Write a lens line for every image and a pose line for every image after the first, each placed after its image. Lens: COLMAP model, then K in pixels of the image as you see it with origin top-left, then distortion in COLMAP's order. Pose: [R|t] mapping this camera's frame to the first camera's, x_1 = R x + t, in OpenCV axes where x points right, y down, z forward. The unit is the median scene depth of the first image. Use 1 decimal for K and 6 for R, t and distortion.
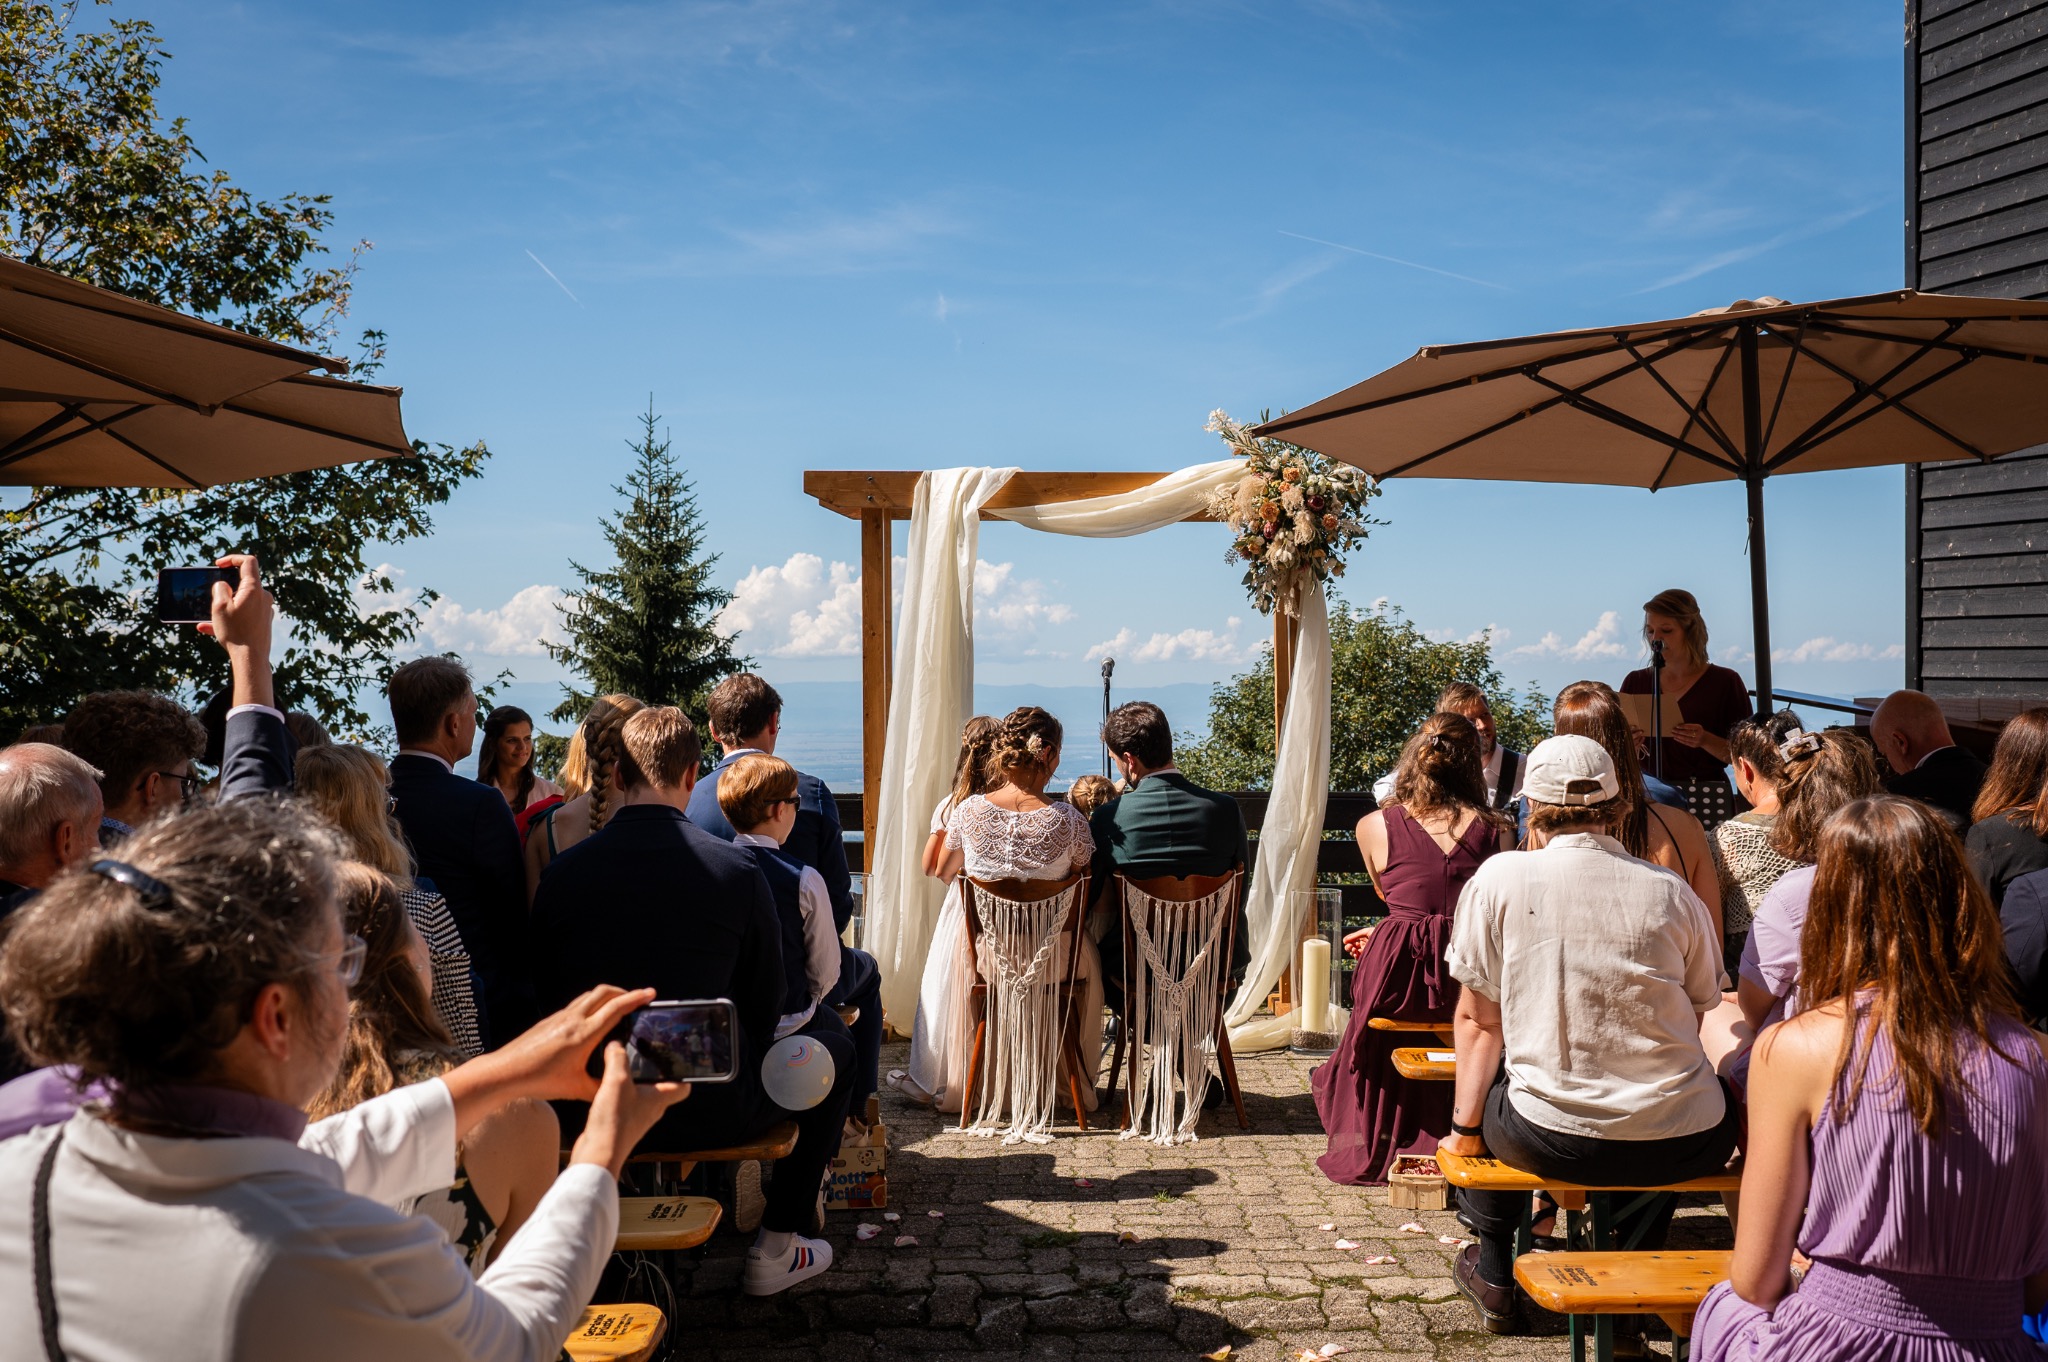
lens RADIAL K [[2100.3, 0, 1024.0], [0, 2100.3, 681.0], [0, 0, 1]] dist [0.006468, -0.004495]
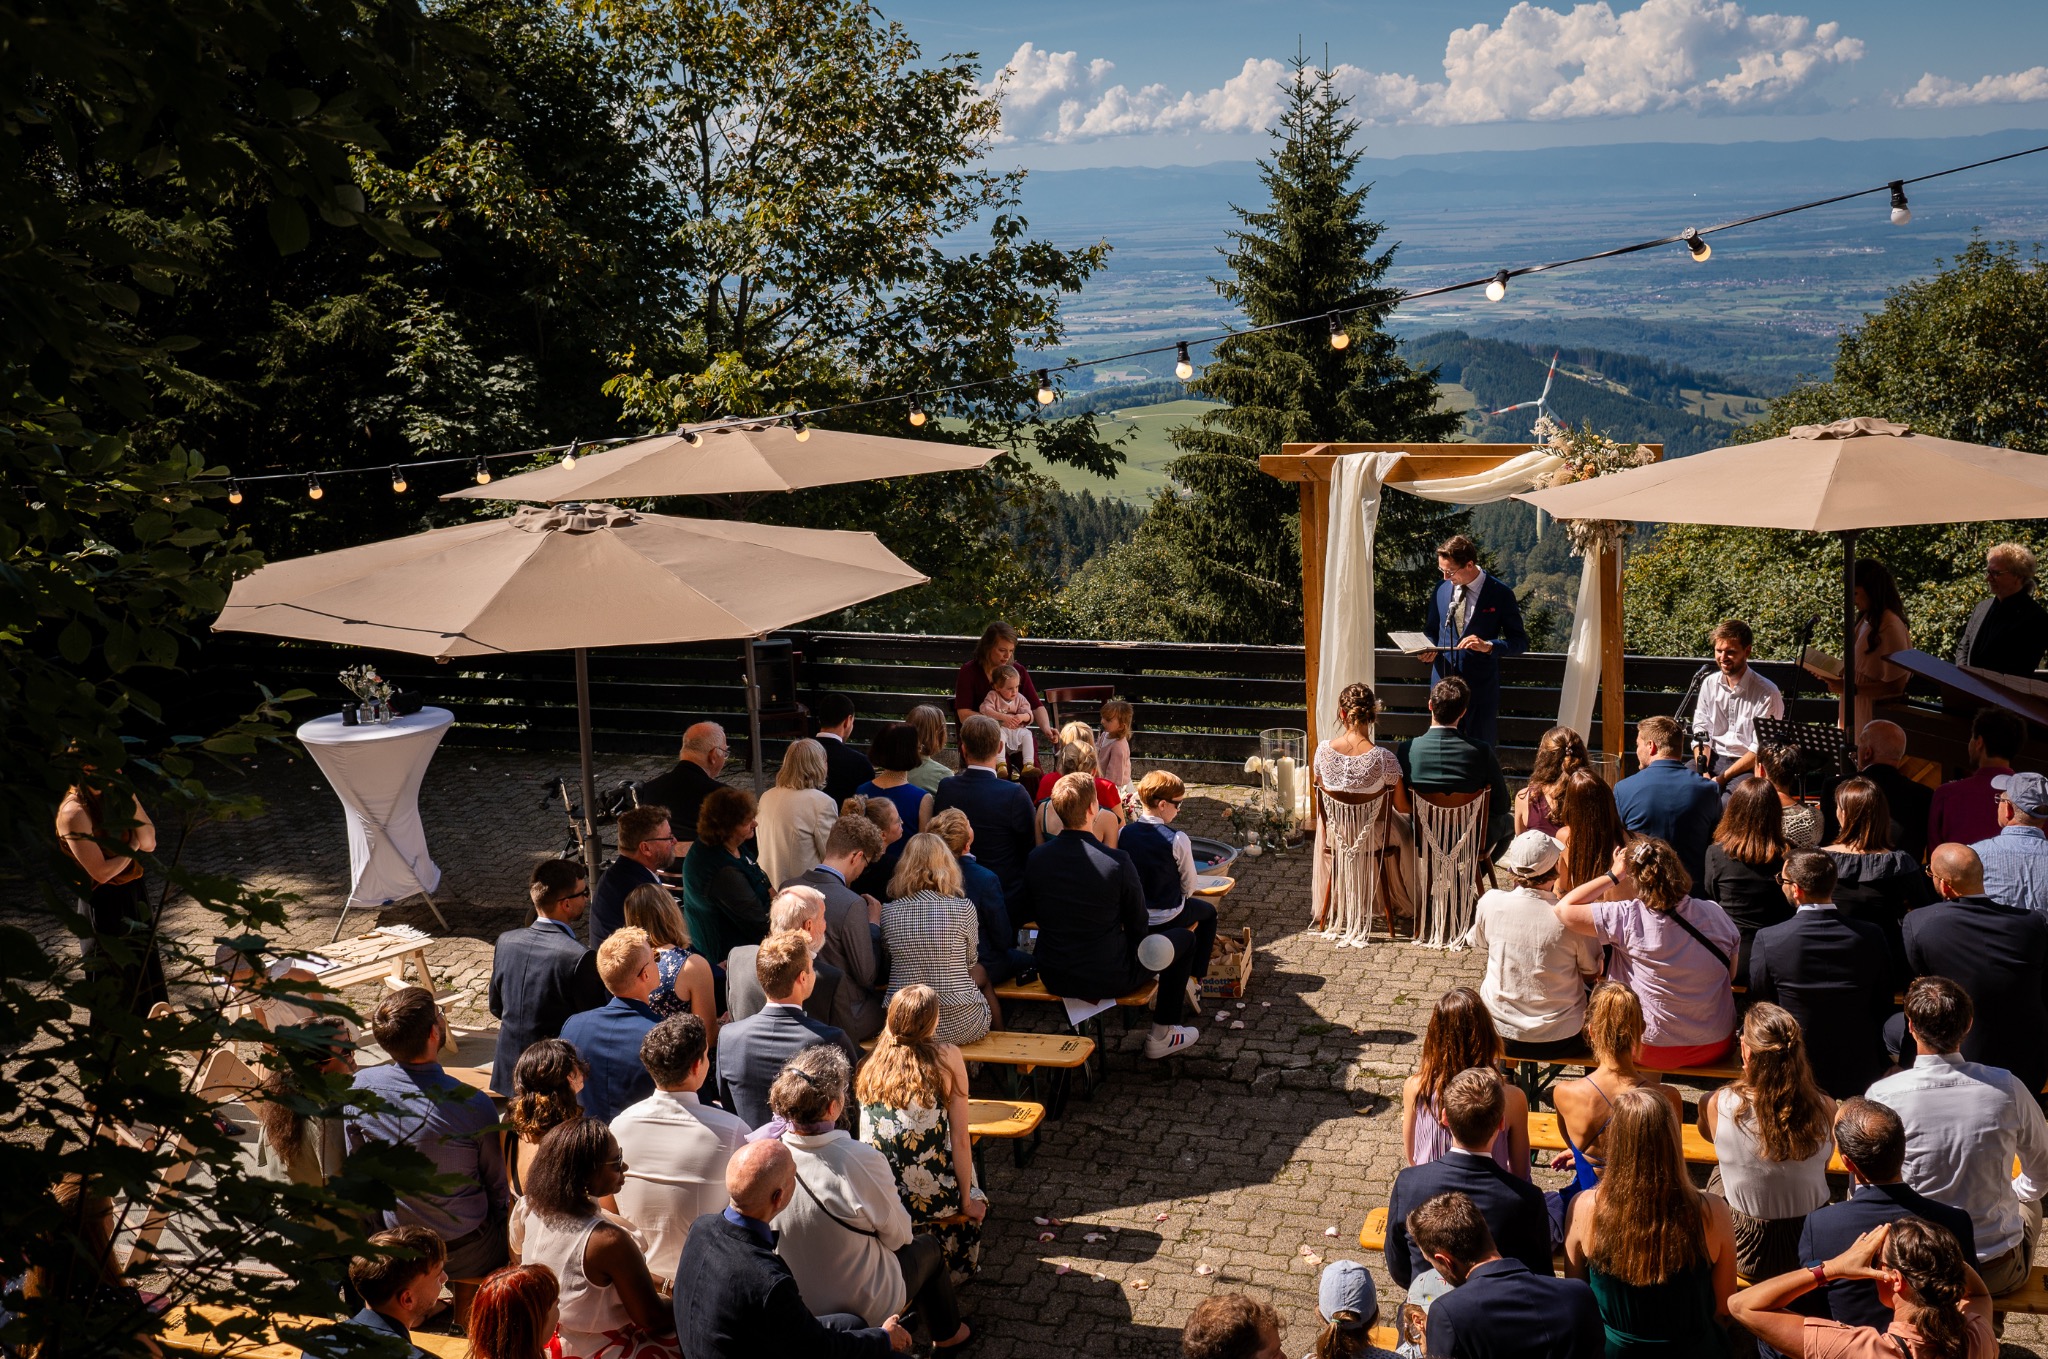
lens RADIAL K [[2100.3, 0, 1024.0], [0, 2100.3, 679.5], [0, 0, 1]] dist [0.006468, -0.004495]
pose [[0.945266, 0.019919, -0.325691, 0.102679], [0.050512, 0.977170, 0.206366, -0.120674], [0.322366, -0.211522, 0.922680, -0.203590]]
